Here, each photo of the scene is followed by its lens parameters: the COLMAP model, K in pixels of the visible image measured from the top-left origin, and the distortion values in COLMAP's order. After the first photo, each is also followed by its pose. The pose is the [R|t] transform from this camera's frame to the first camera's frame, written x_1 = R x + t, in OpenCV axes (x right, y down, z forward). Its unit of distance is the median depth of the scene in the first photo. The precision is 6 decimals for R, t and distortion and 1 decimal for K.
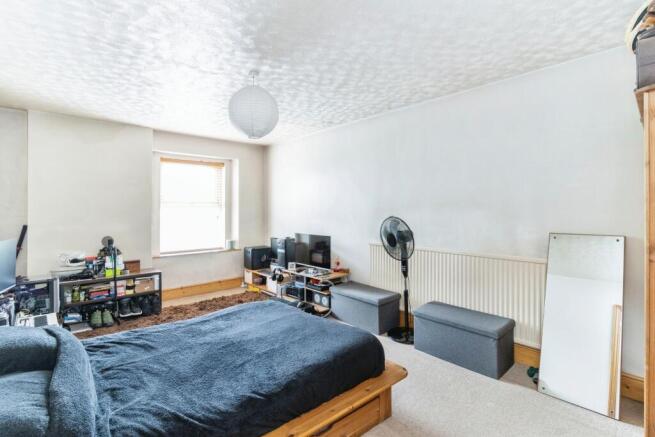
lens RADIAL K [[325.7, 0, 327.4], [0, 325.7, 209.0], [0, 0, 1]] dist [-0.002895, -0.000584]
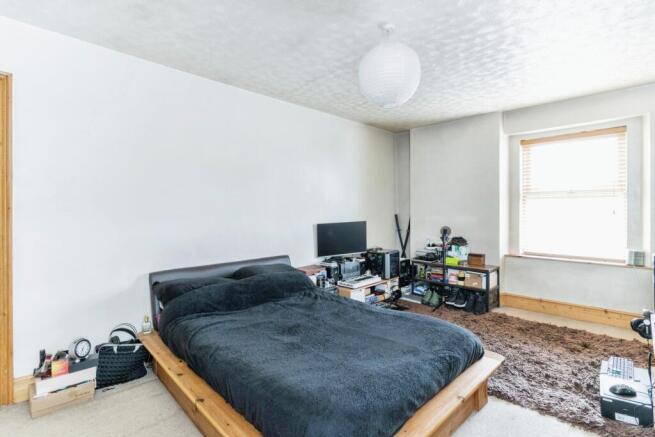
lens RADIAL K [[325.7, 0, 327.4], [0, 325.7, 209.0], [0, 0, 1]] dist [-0.002895, -0.000584]
pose [[0.030730, -0.002164, -0.999525, 0.382052], [0.002187, 0.999995, -0.002098, 0.025922], [0.999525, -0.002121, 0.030734, 0.541225]]
